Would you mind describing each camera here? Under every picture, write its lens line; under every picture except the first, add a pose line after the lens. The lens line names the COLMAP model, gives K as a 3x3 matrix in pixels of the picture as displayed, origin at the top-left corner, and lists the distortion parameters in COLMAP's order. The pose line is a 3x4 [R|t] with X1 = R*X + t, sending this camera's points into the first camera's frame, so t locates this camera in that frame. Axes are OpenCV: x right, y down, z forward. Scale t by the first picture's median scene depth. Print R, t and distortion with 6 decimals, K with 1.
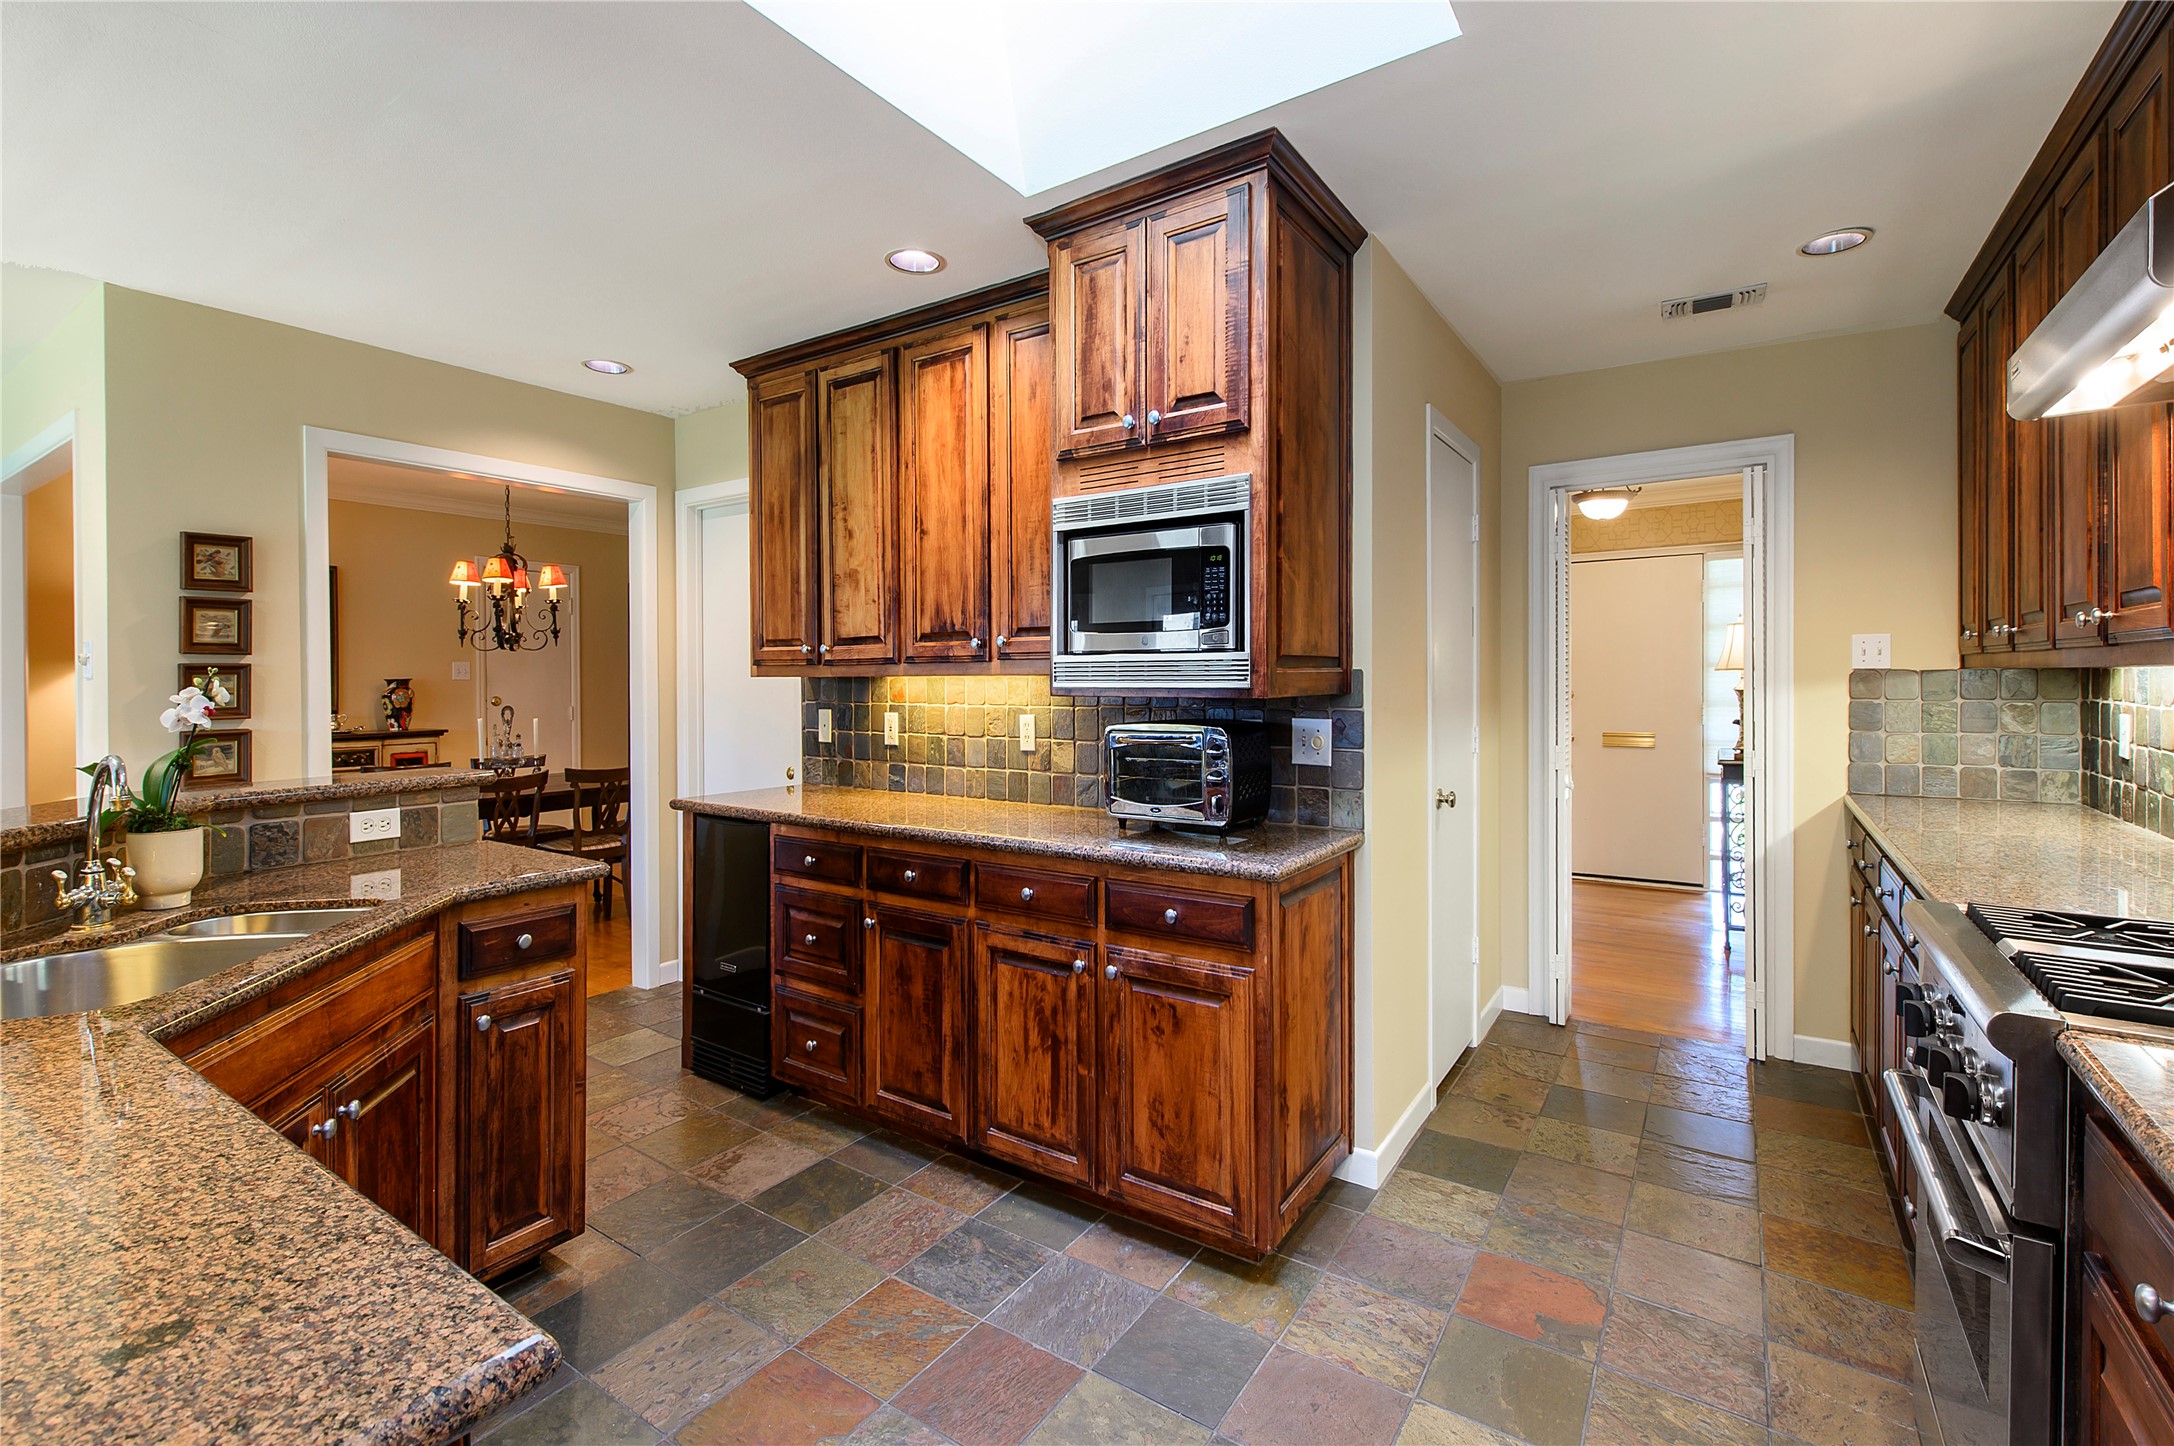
lens RADIAL K [[957.6, 0, 1072.0], [0, 957.6, 685.1], [0, 0, 1]] dist [0.011244, -0.004291]
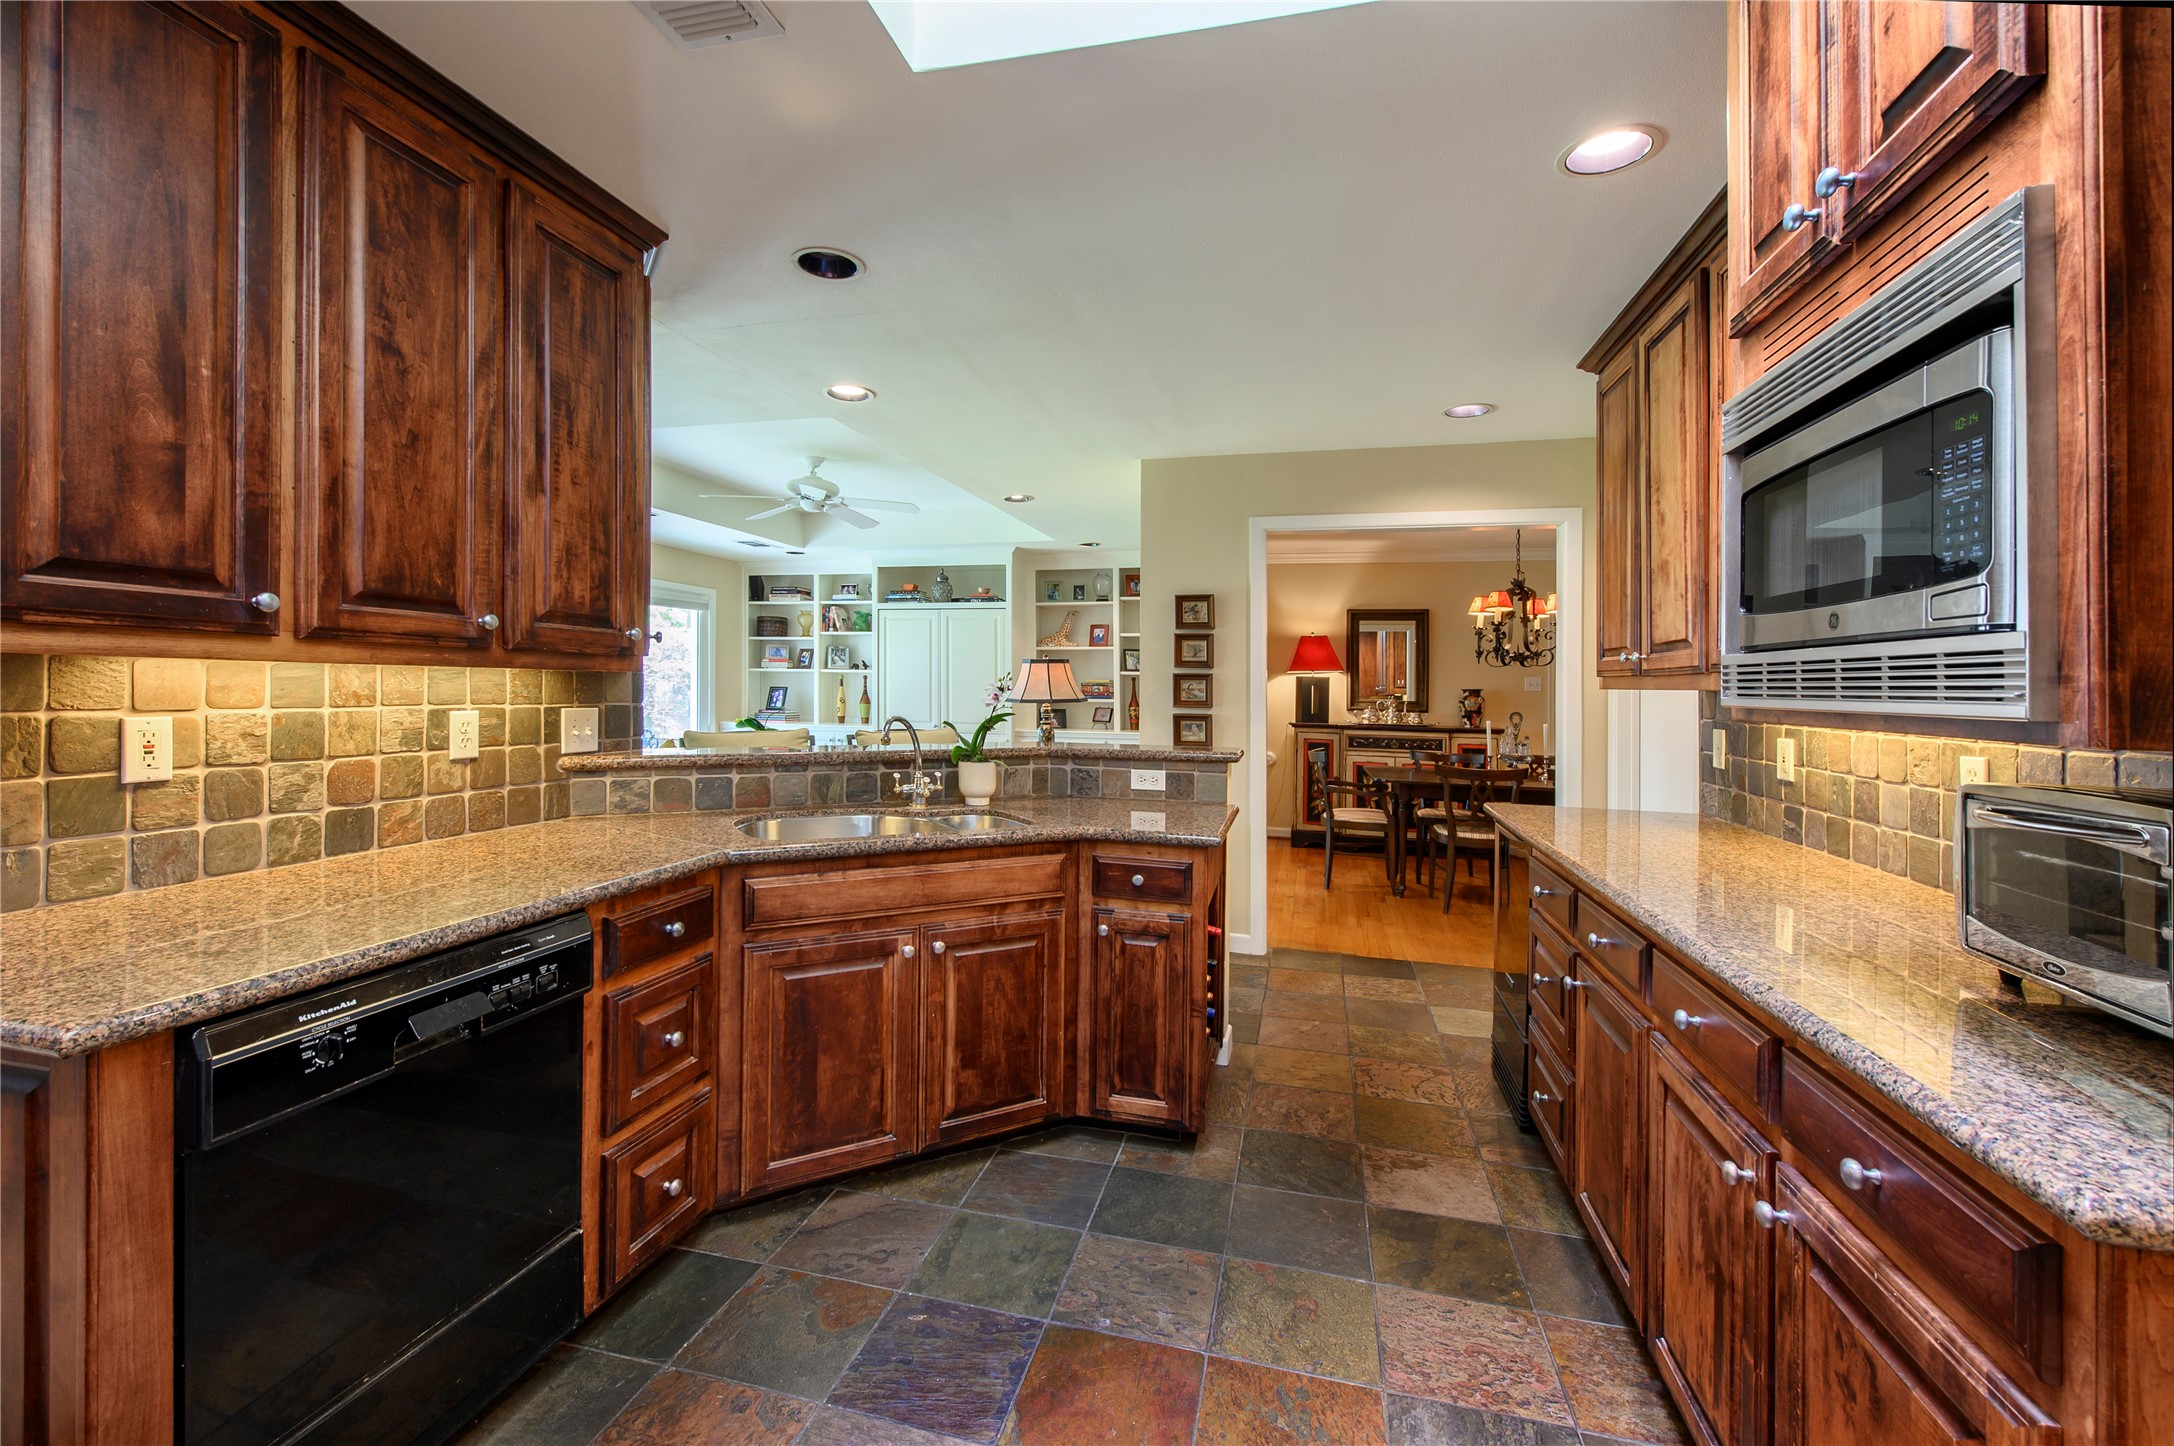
lens RADIAL K [[764.6, 0, 1151.7], [0, 764.6, 690.6], [0, 0, 1]] dist [0.014486, -0.000140]
pose [[0.378856, 0.017547, -0.925289, 0.244778], [-0.027476, 0.999593, 0.007706, -0.000809], [0.925048, 0.022503, 0.379184, 0.372854]]
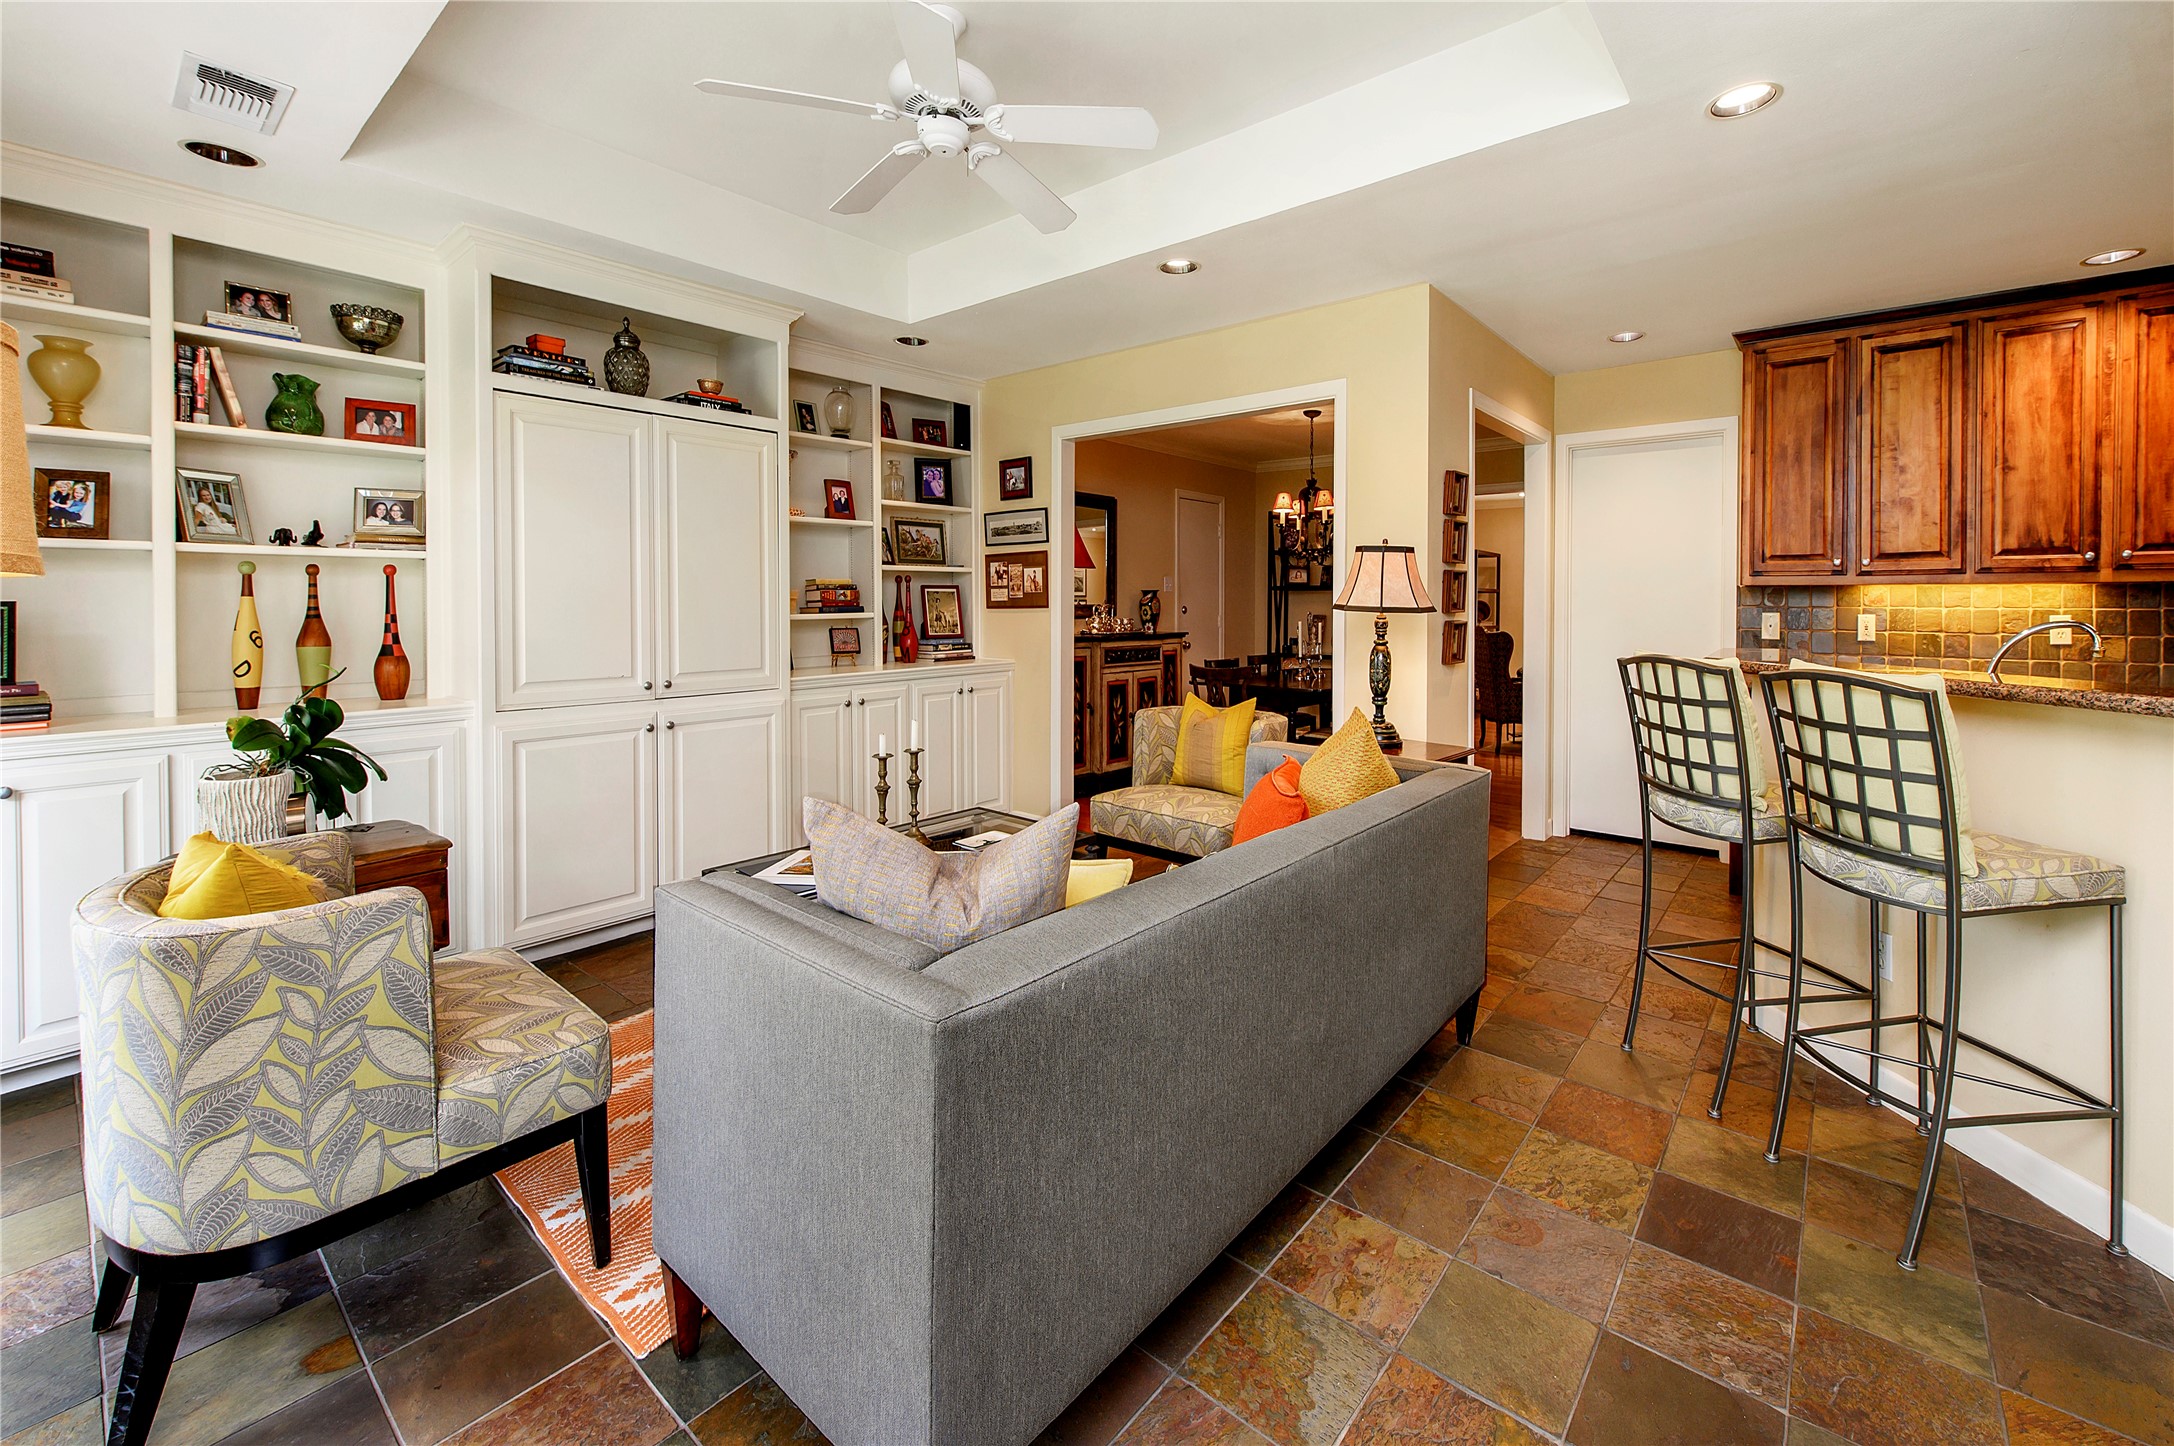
lens RADIAL K [[957.6, 0, 1126.5], [0, 957.6, 609.8], [0, 0, 1]] dist [0.011244, -0.004291]
pose [[0.992657, 0.007270, -0.120744, -1.172940], [-0.007057, 0.999973, 0.002189, 0.032033], [0.120757, -0.001321, 0.992681, -0.399202]]
